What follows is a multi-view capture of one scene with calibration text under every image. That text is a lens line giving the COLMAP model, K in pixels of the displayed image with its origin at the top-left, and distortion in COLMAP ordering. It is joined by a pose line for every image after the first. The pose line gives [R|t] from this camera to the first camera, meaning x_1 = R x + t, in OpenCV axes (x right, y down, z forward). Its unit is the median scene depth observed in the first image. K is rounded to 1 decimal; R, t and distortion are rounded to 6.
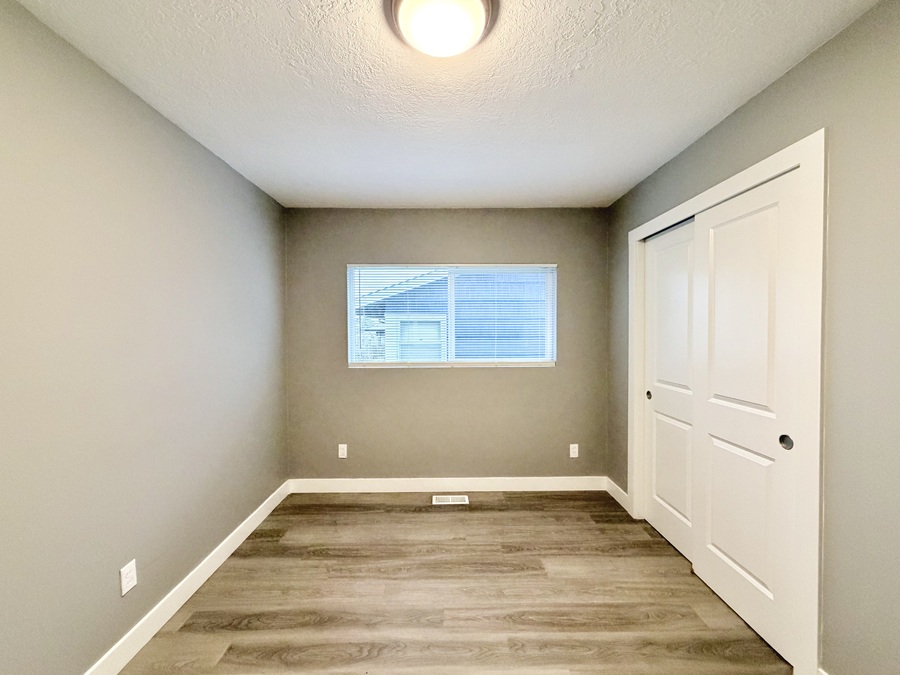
lens RADIAL K [[358.6, 0, 448.2], [0, 358.6, 337.5], [0, 0, 1]] dist [-0.000476, 0.000196]
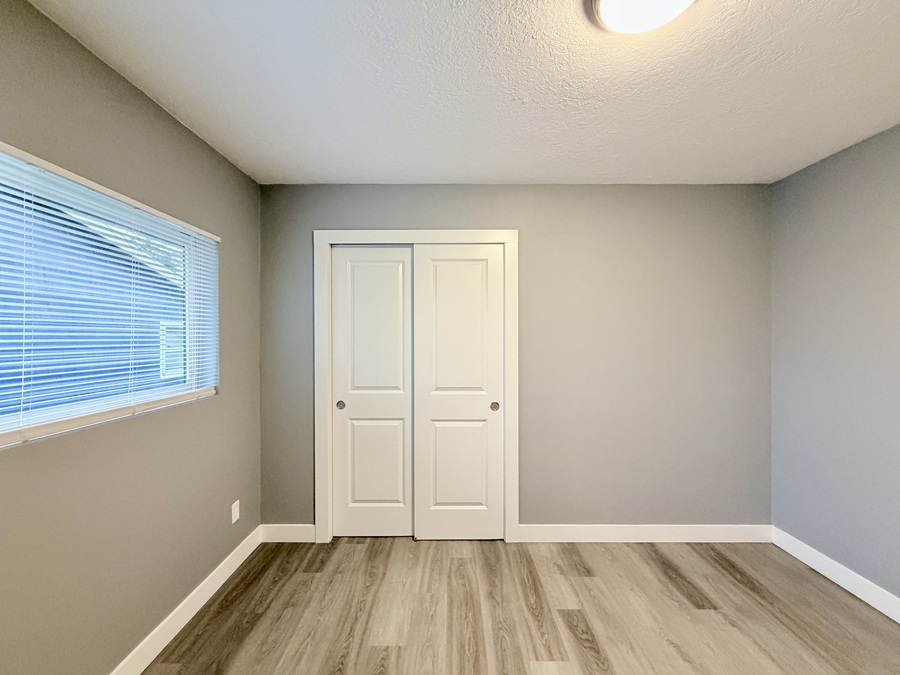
lens RADIAL K [[375.2, 0, 426.5], [0, 375.2, 334.2], [0, 0, 1]] dist [0.002324, 0.000202]
pose [[0.011025, 0.010569, 0.999883, -0.481258], [0.018179, 0.999777, -0.010769, -0.016974], [-0.999774, 0.018296, 0.010831, 0.783333]]
